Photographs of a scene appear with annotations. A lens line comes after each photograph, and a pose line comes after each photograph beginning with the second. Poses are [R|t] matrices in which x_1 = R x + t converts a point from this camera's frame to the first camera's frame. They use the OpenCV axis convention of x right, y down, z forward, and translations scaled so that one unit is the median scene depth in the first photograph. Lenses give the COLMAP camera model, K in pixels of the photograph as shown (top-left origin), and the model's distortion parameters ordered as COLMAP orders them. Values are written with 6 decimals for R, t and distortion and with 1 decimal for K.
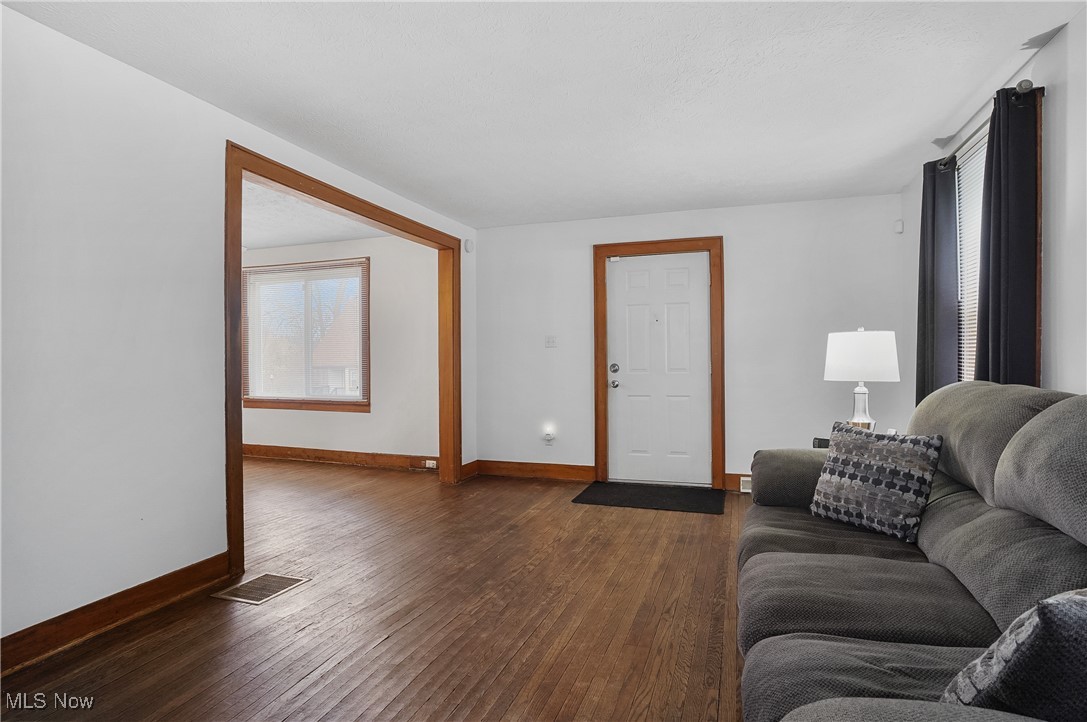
lens RADIAL K [[569.5, 0, 543.1], [0, 569.5, 365.5], [0, 0, 1]] dist [-0.064567, 0.029650]
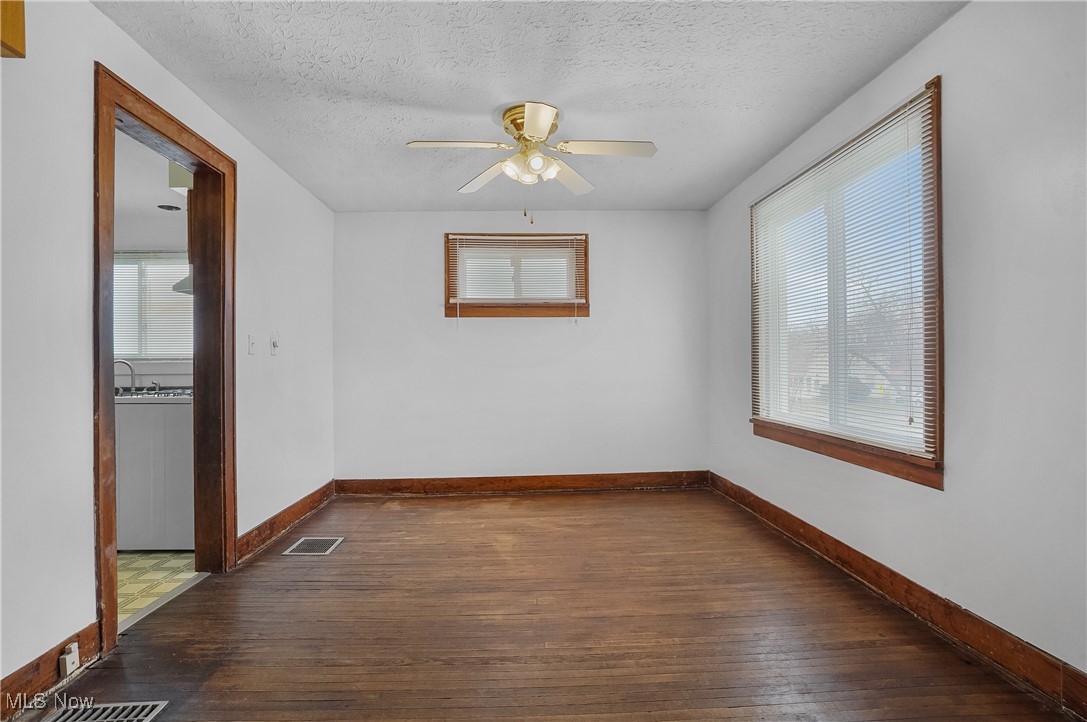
lens RADIAL K [[569.5, 0, 539.2], [0, 569.5, 367.5], [0, 0, 1]] dist [-0.064567, 0.029650]
pose [[0.367959, 0.004323, -0.929832, -0.063938], [-0.003955, 0.999987, 0.003084, 0.002220], [0.929833, 0.002543, 0.367972, 0.617717]]
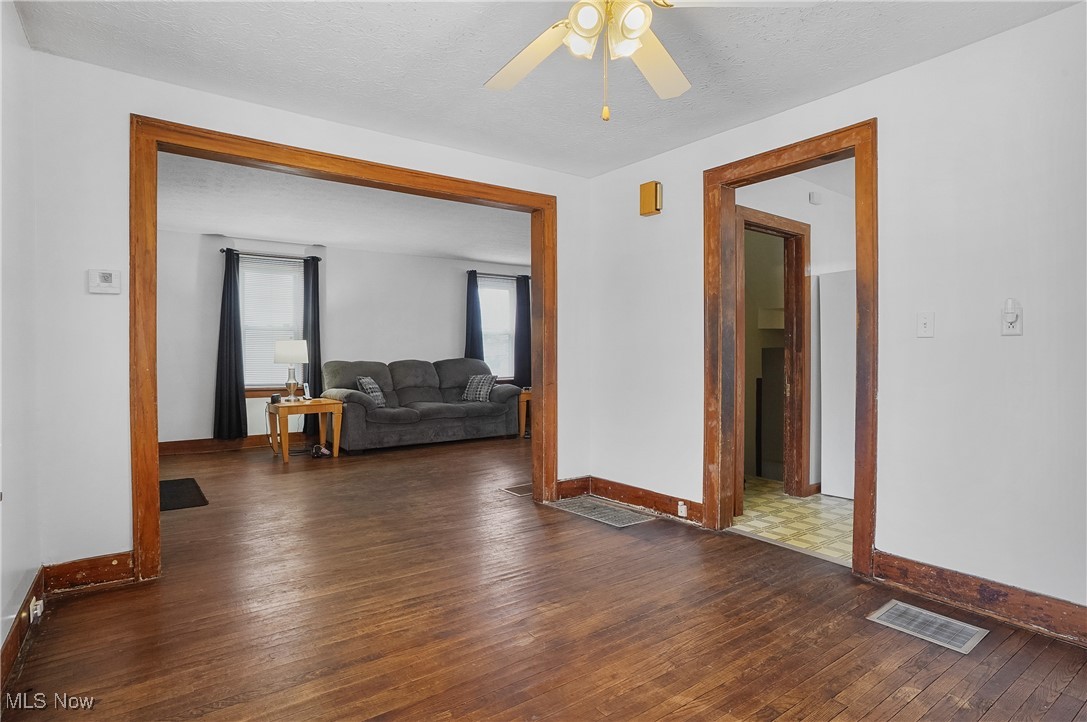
lens RADIAL K [[569.5, 0, 543.0], [0, 569.5, 355.5], [0, 0, 1]] dist [-0.064567, 0.029650]
pose [[-0.821106, 0.007321, 0.570728, -0.678261], [0.013069, 0.999897, 0.005977, -0.000028], [-0.570625, 0.012367, -0.821117, 1.065431]]
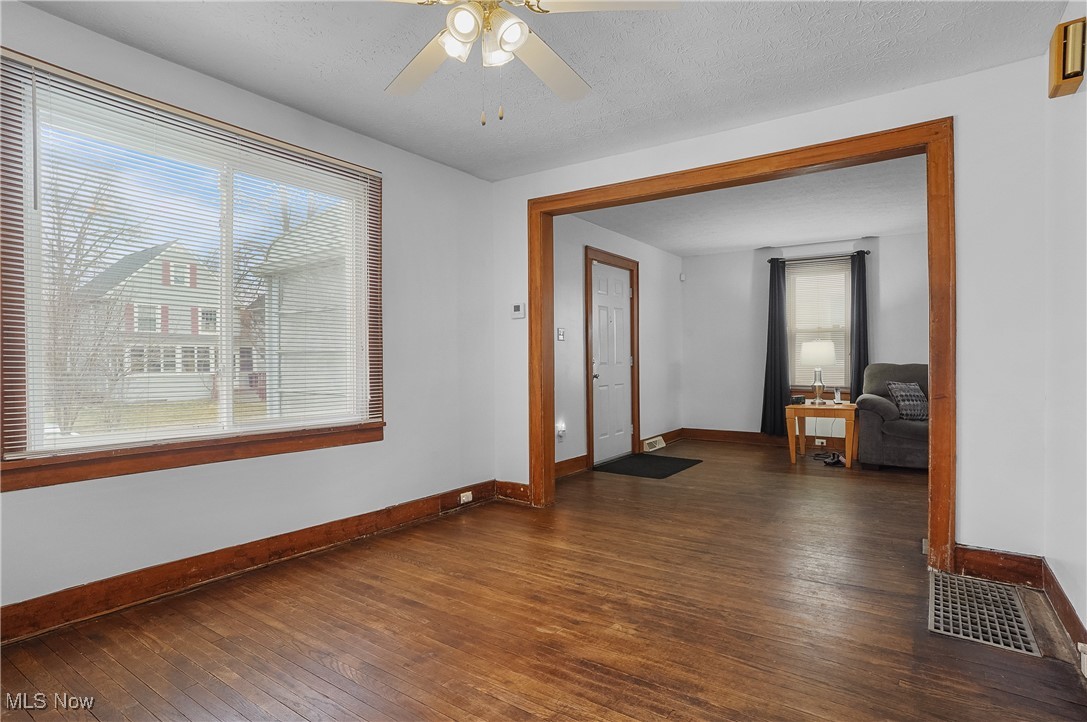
lens RADIAL K [[569.5, 0, 540.0], [0, 569.5, 364.5], [0, 0, 1]] dist [-0.064567, 0.029650]
pose [[0.276573, -0.002396, 0.960990, -0.821348], [0.011118, 0.999938, -0.000707, 0.007927], [-0.960929, 0.010880, 0.276582, 0.683057]]
